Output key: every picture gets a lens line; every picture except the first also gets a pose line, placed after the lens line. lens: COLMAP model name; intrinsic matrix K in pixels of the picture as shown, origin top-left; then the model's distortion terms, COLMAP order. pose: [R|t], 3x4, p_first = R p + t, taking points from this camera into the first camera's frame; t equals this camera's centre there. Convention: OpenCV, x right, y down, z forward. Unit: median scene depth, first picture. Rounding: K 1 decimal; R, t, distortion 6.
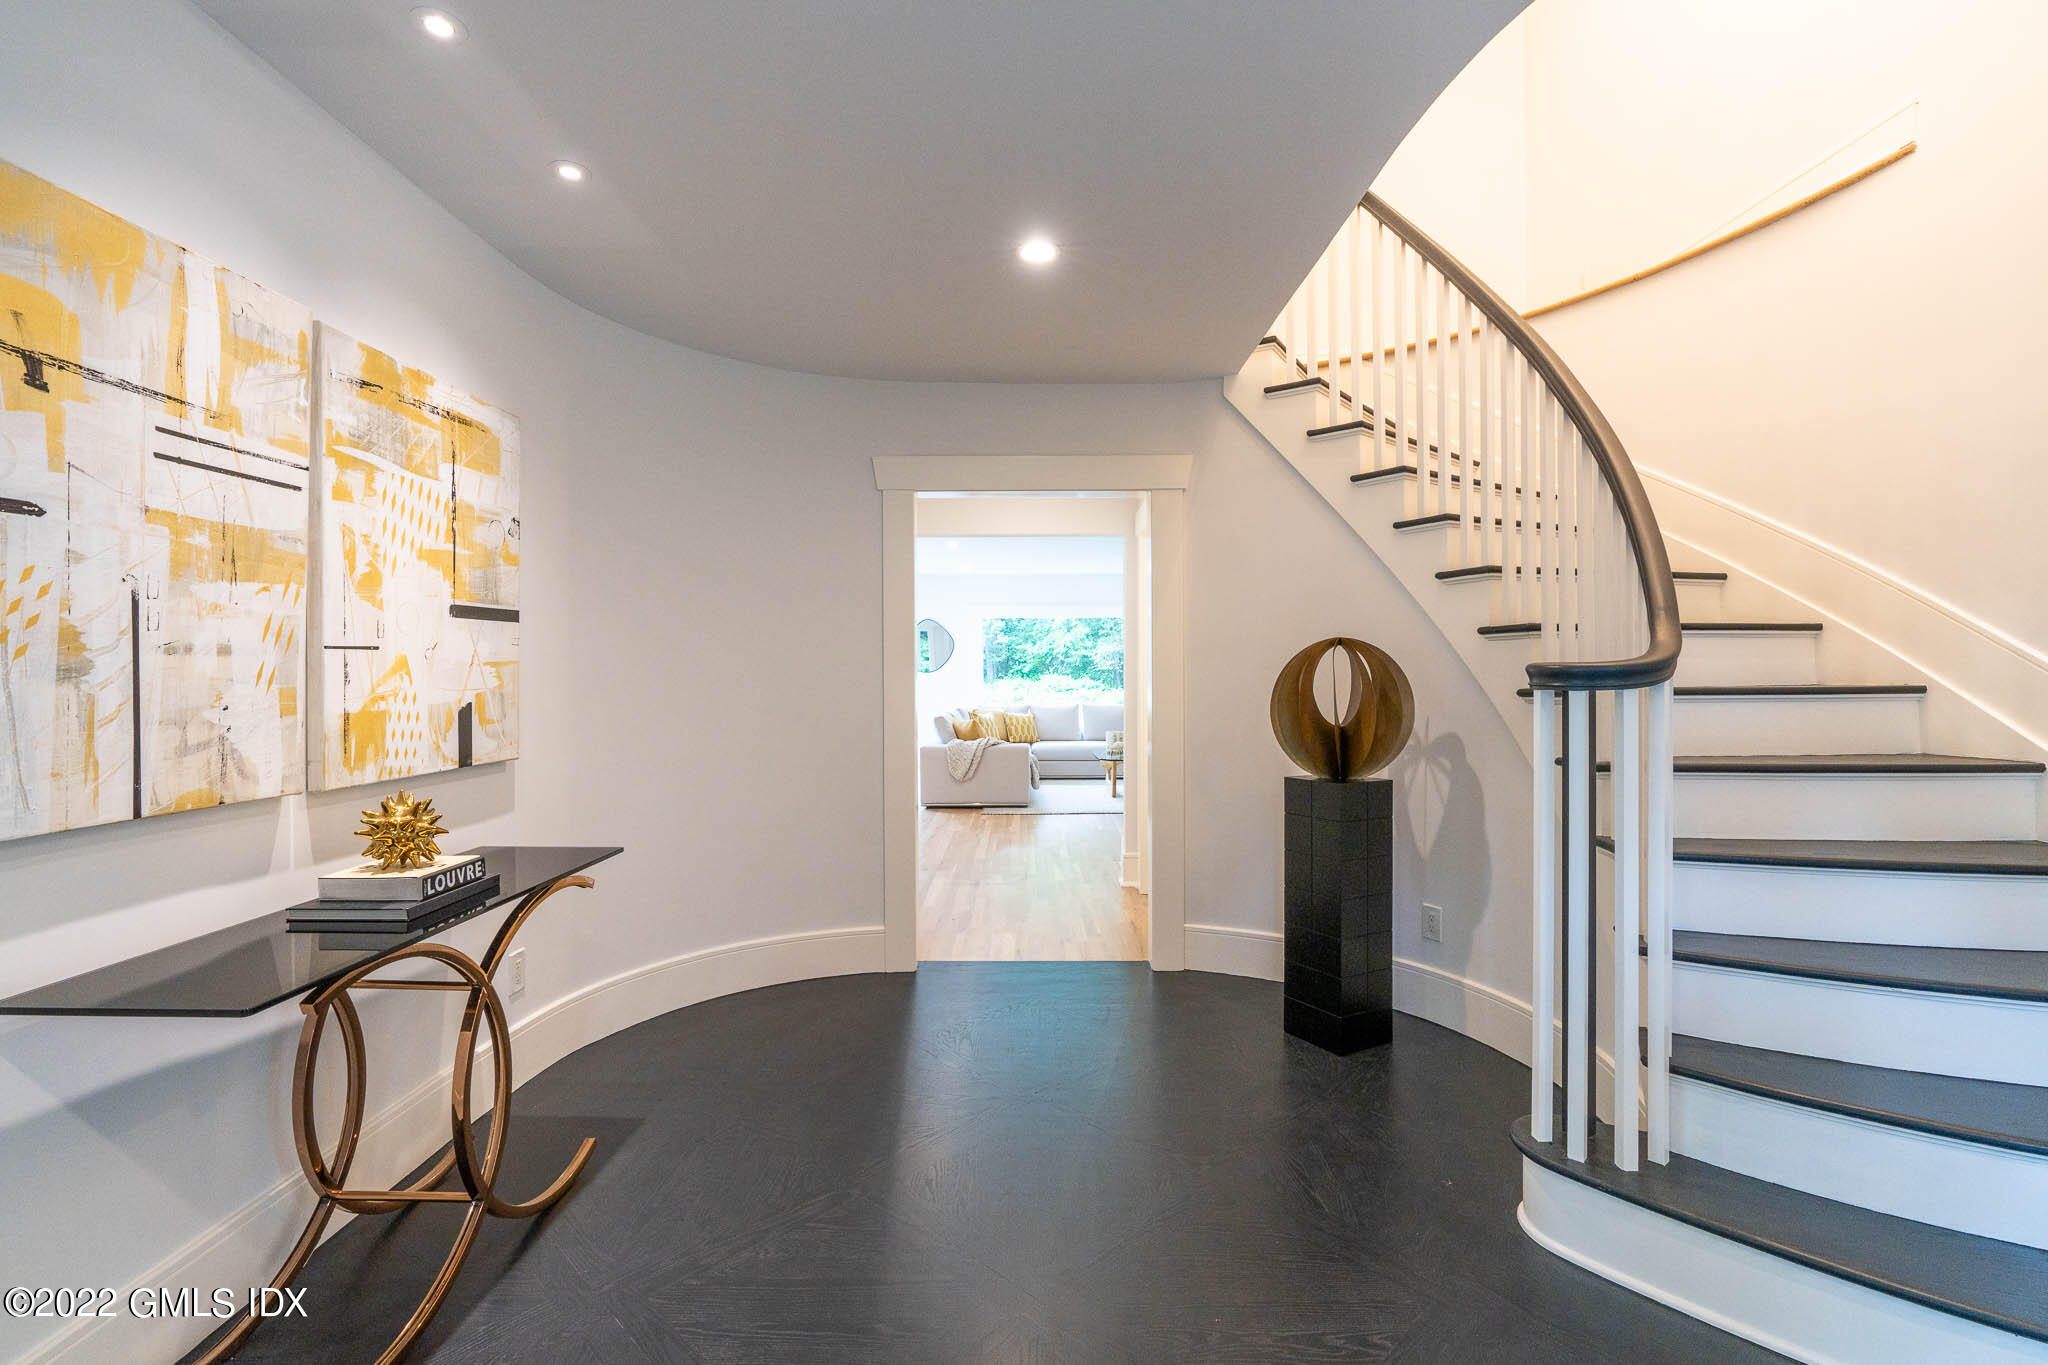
lens RADIAL K [[879.7, 0, 1024.0], [0, 879.7, 682.5], [0, 0, 1]] dist [-0.001875, -0.000081]
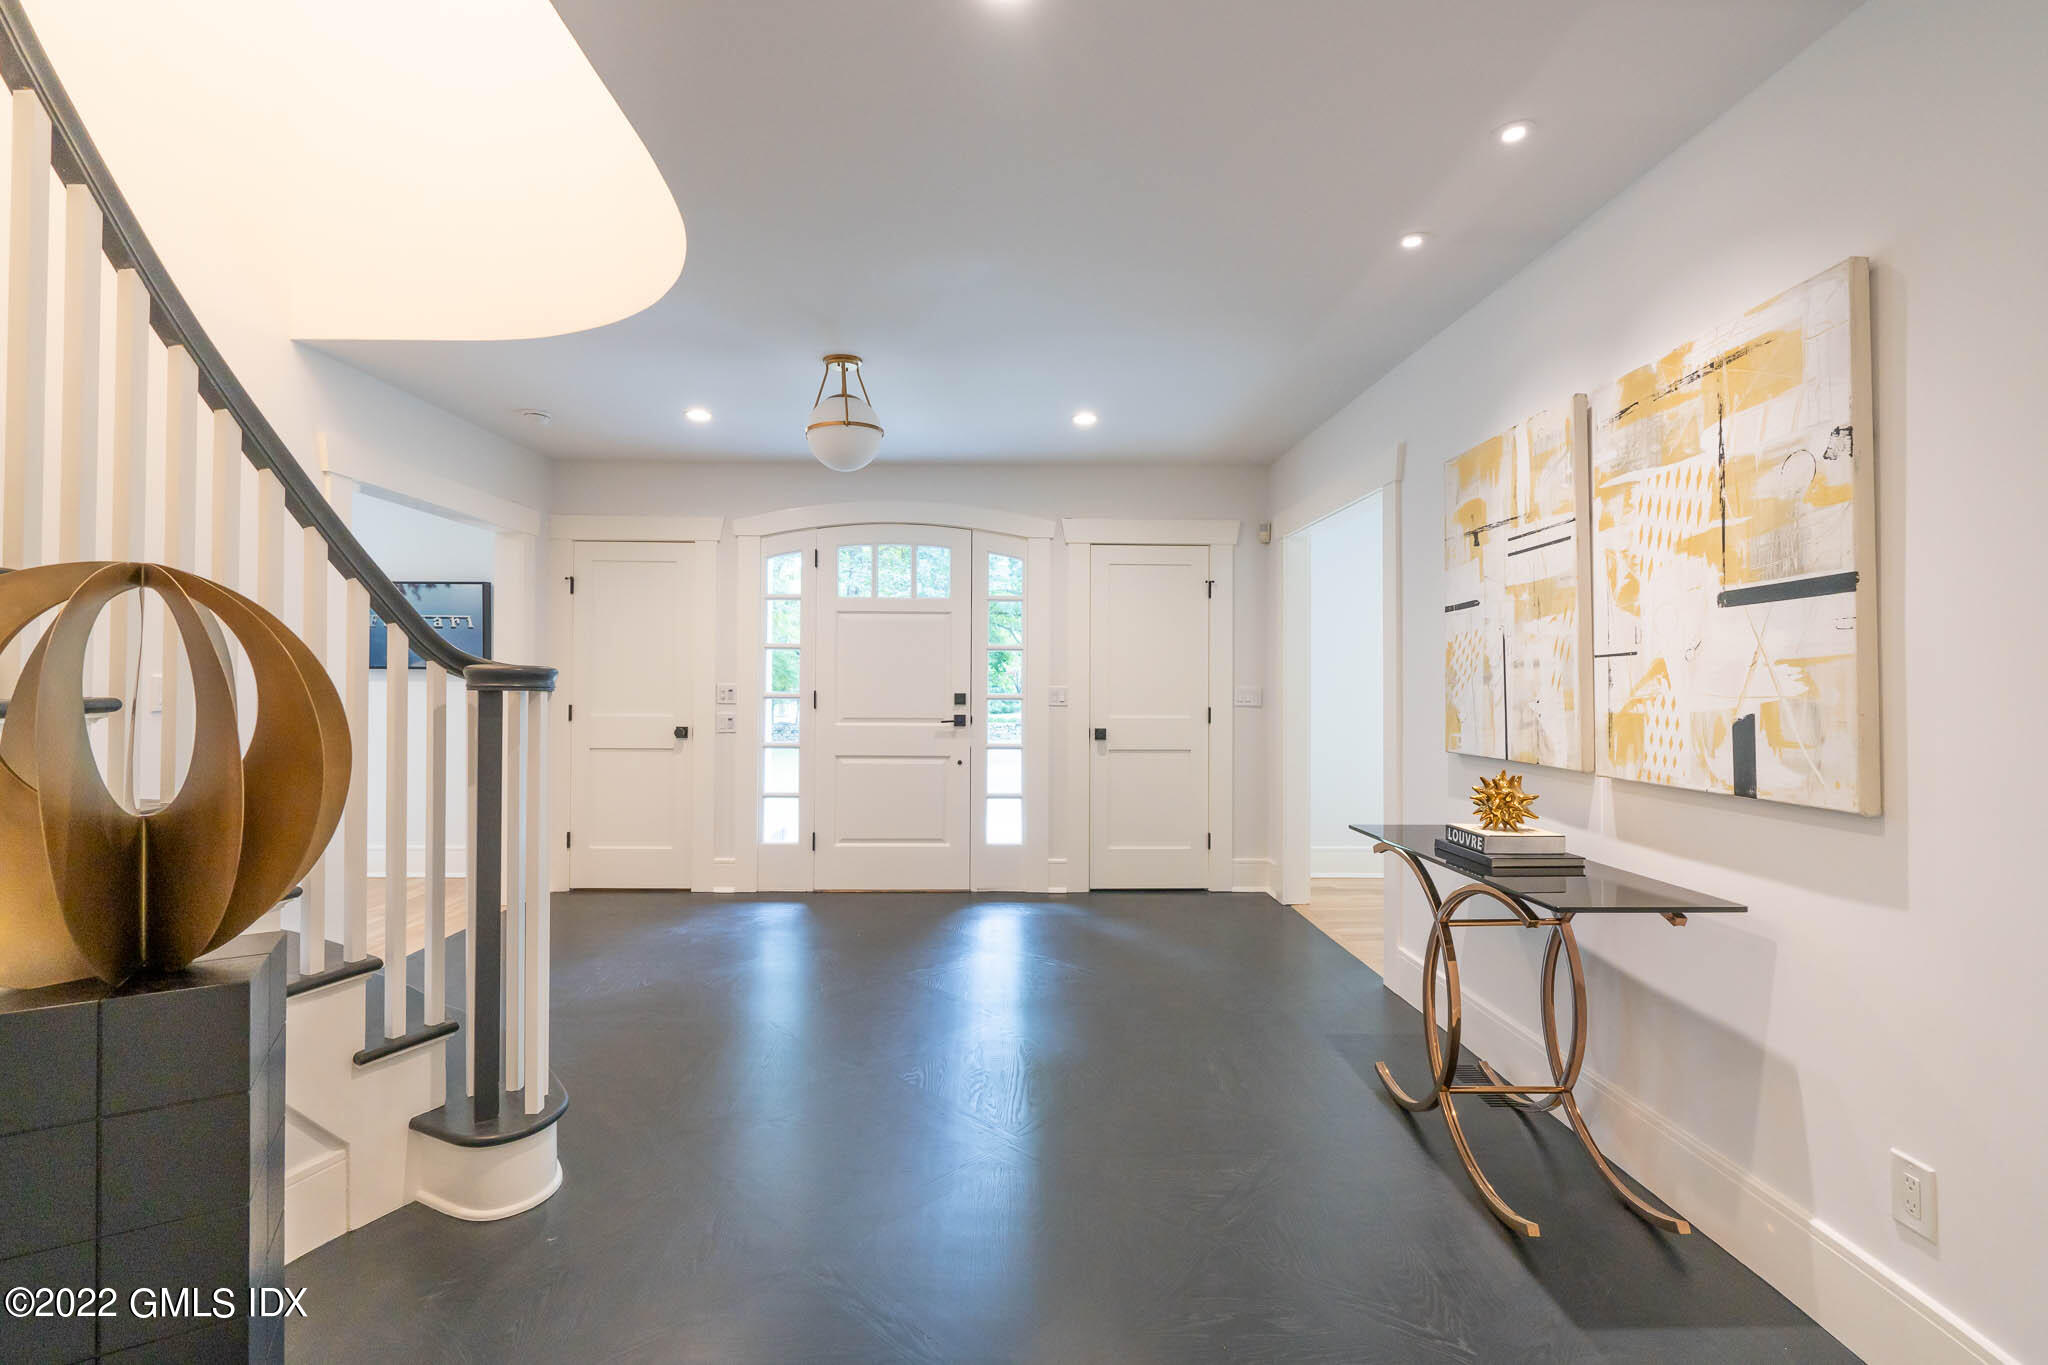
lens RADIAL K [[879.7, 0, 1024.0], [0, 879.7, 682.5], [0, 0, 1]] dist [-0.001875, -0.000081]
pose [[-0.999460, -0.001159, -0.032846, 0.028480], [-0.001347, 0.999983, 0.005695, -0.009298], [0.032838, 0.005737, -0.999444, 2.010381]]
